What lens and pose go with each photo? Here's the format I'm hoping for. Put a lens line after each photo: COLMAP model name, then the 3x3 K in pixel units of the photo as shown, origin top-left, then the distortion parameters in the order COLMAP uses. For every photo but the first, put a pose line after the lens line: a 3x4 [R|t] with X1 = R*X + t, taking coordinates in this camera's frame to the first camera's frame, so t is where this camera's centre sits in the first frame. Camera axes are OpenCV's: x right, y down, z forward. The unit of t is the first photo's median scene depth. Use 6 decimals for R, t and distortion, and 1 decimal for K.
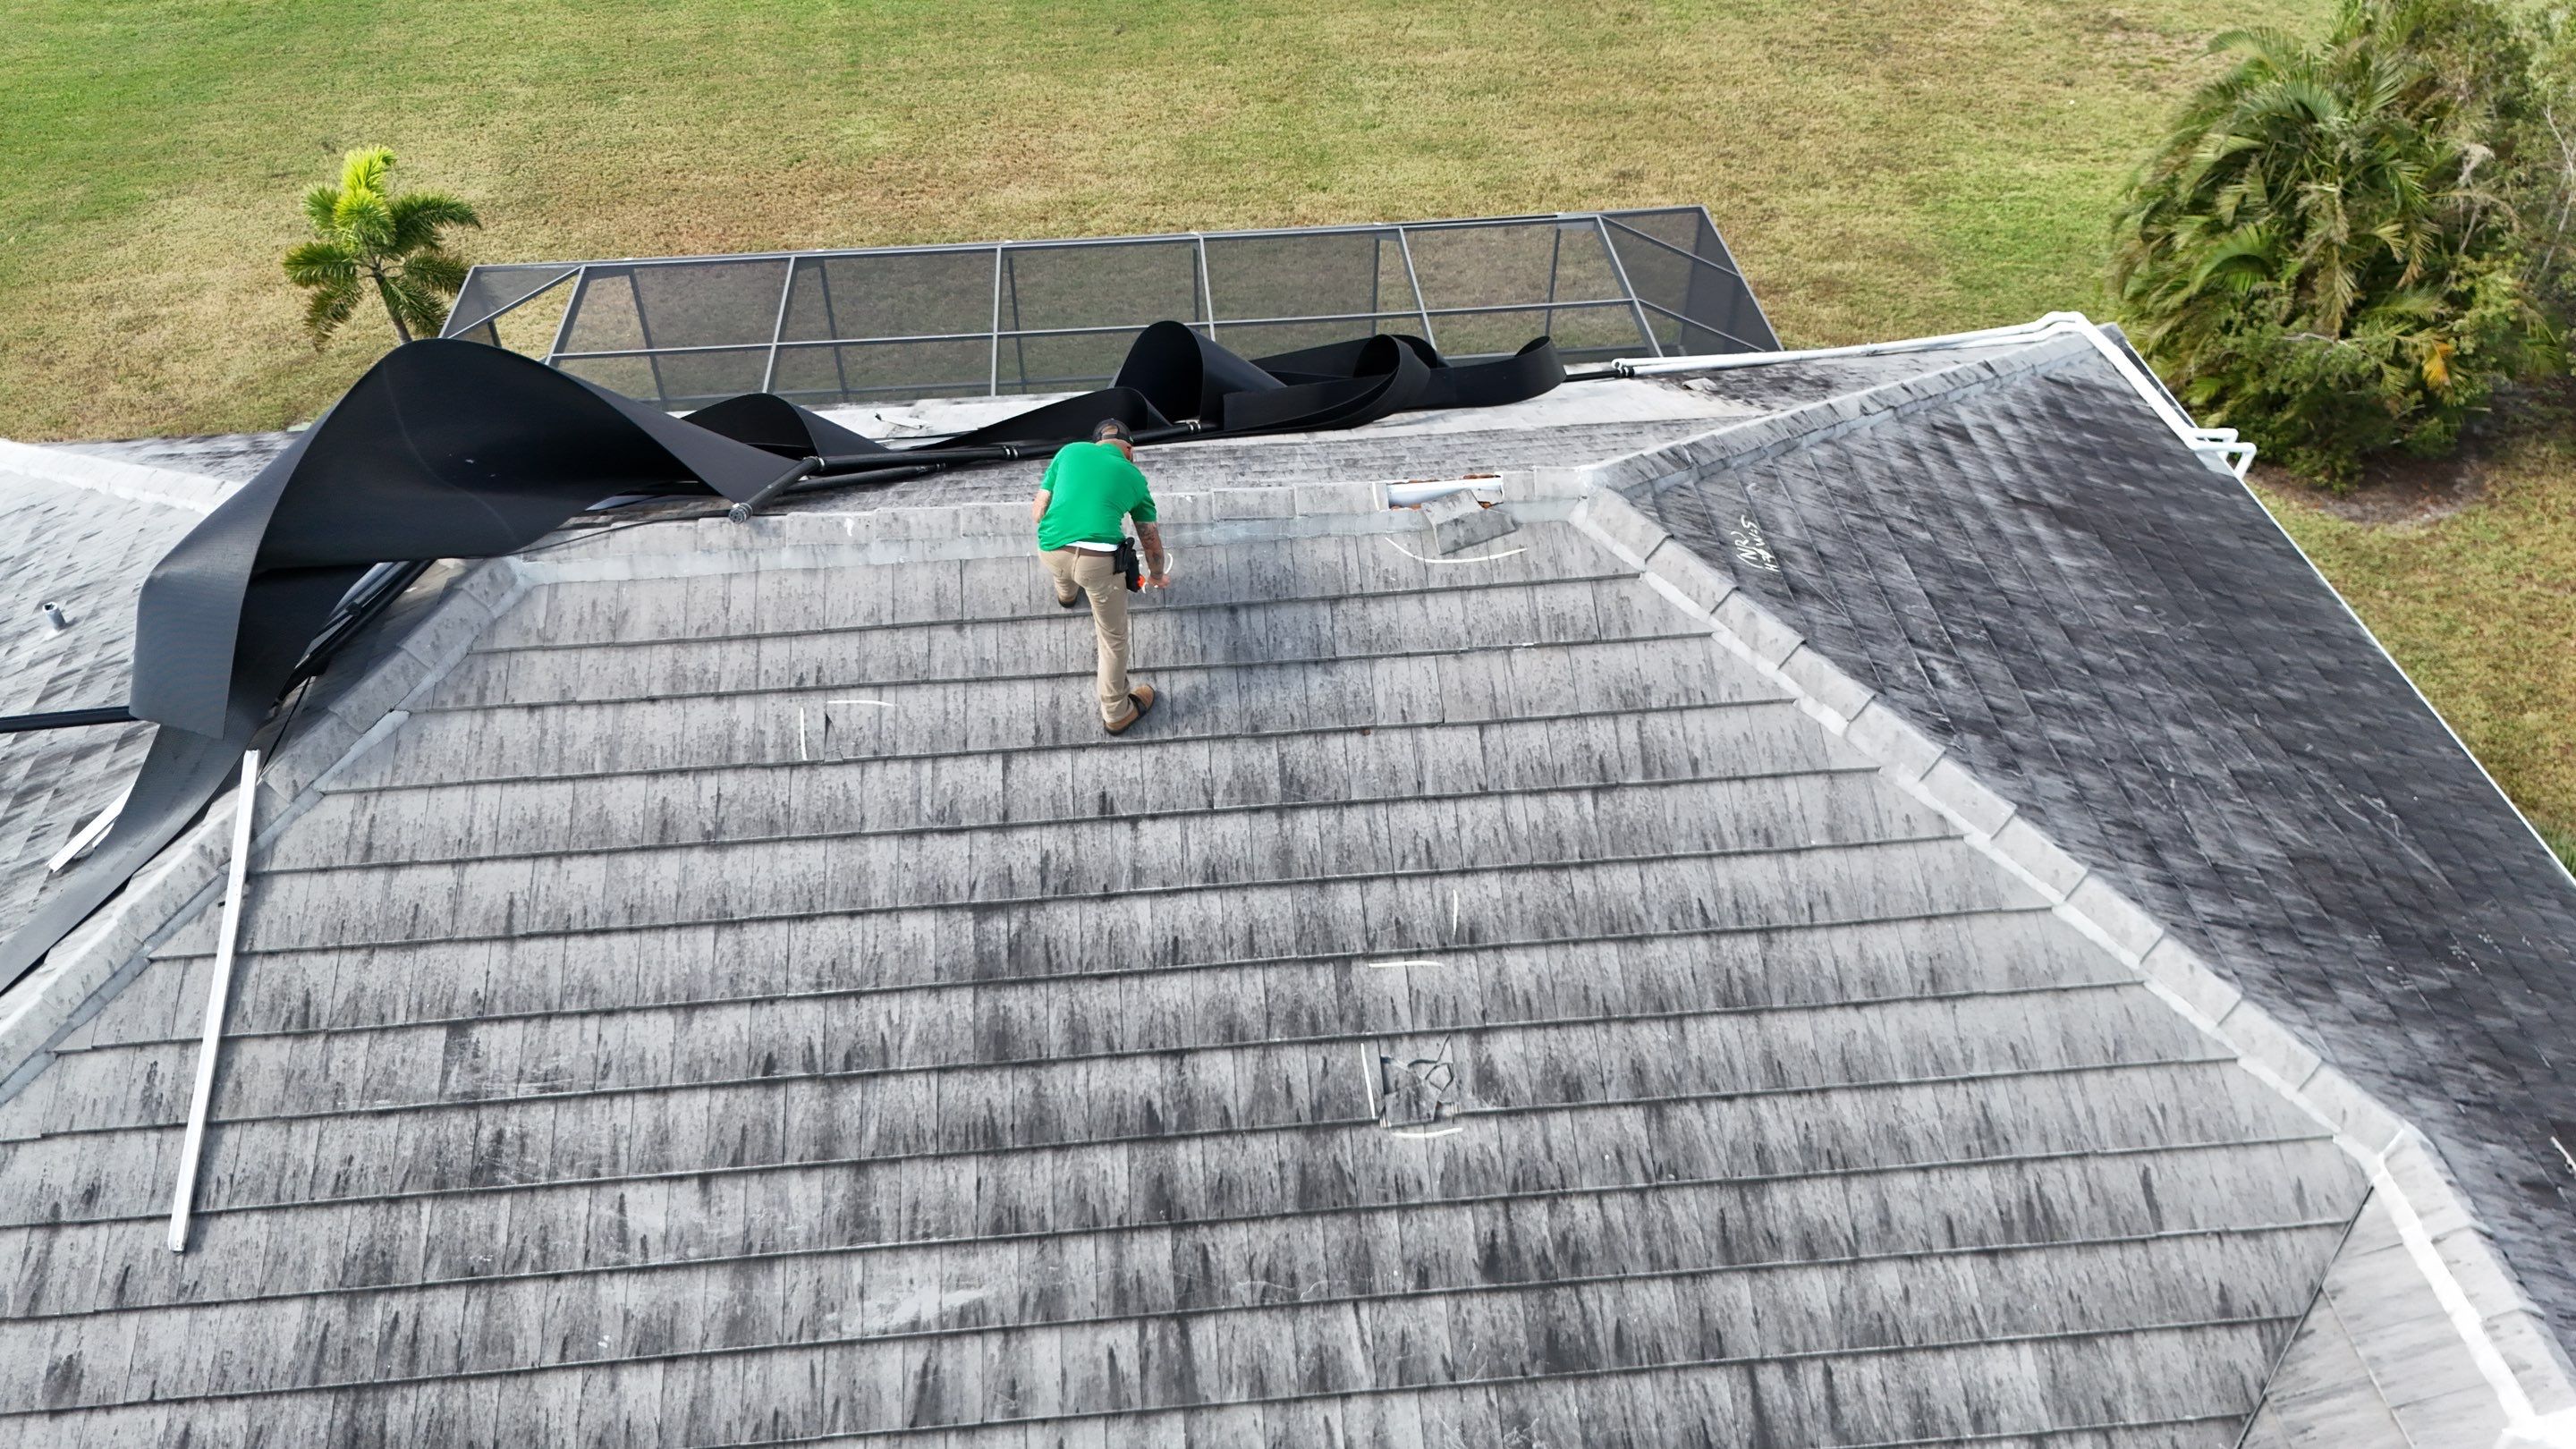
lens RADIAL K [[1894.5, 0, 1289.5], [0, 1894.5, 717.2], [0, 0, 1]] dist [0.062992, -0.059869]
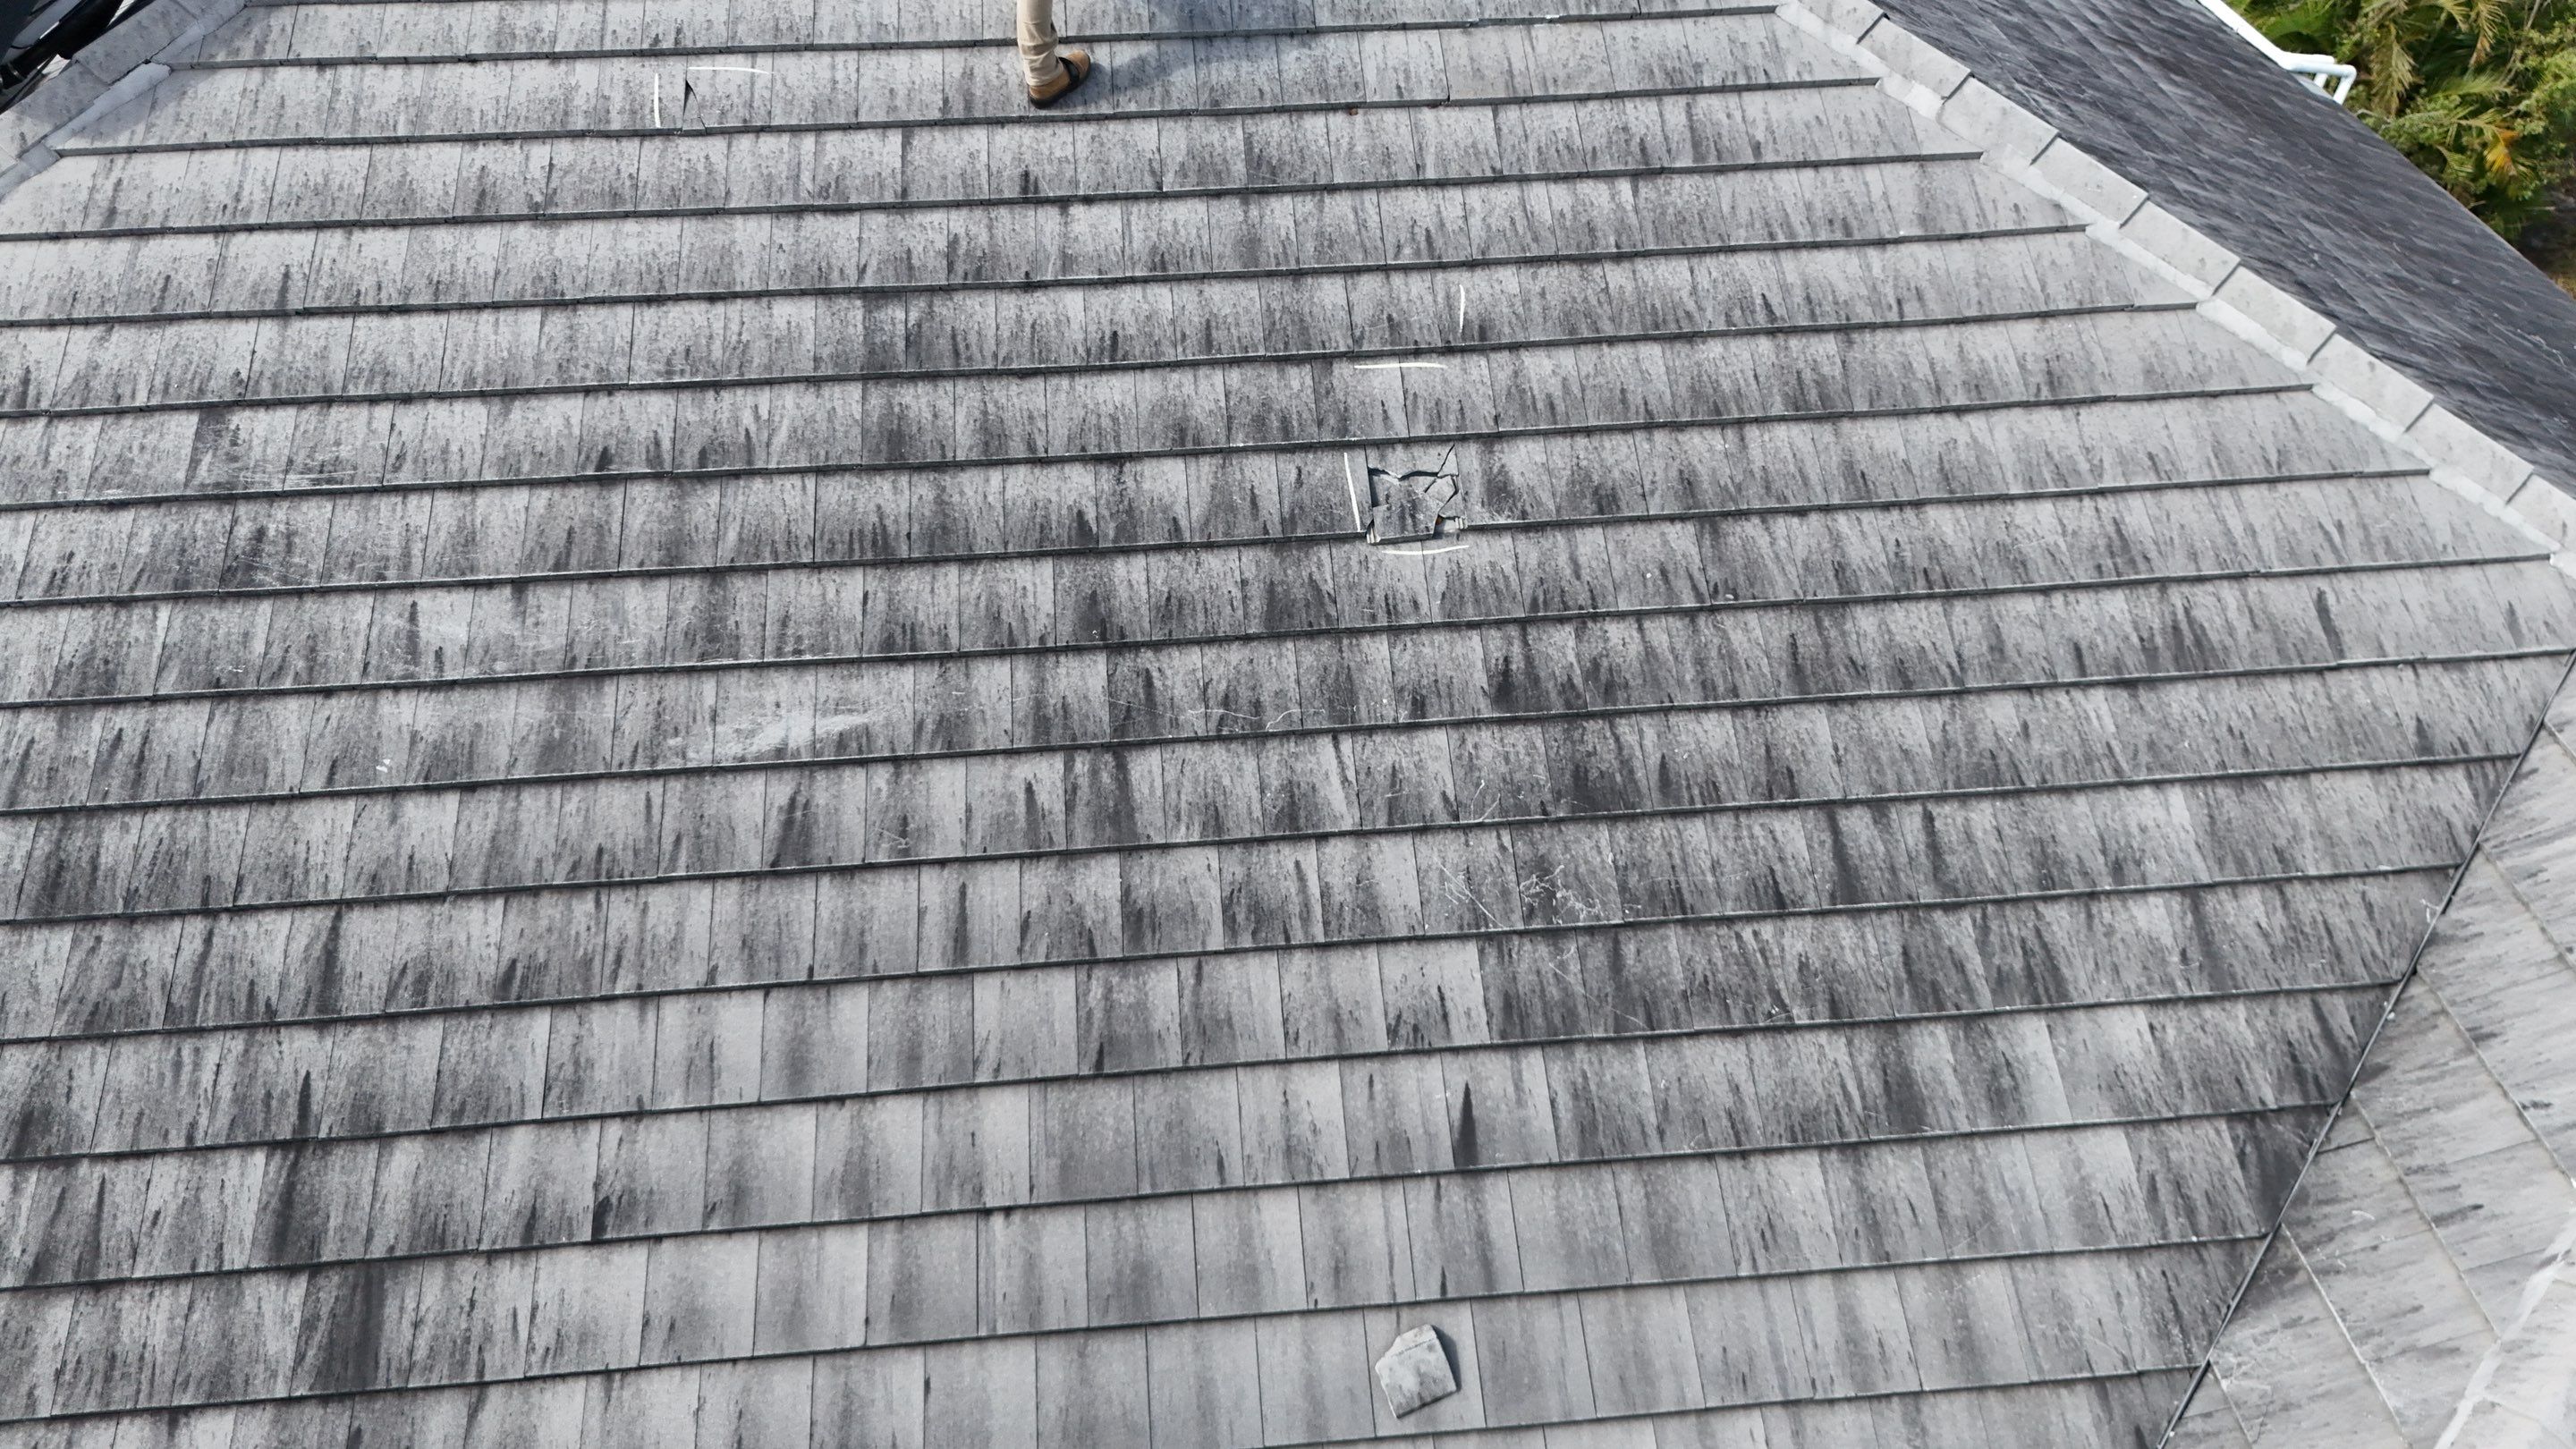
lens RADIAL K [[1894.5, 0, 1286.1], [0, 1894.5, 735.6], [0, 0, 1]] dist [0.062992, -0.059869]
pose [[0.999974, 0.004376, 0.005759, 0.008998], [-0.004314, 0.999932, -0.010833, 0.302704], [-0.005806, 0.010808, 0.999925, 0.196638]]
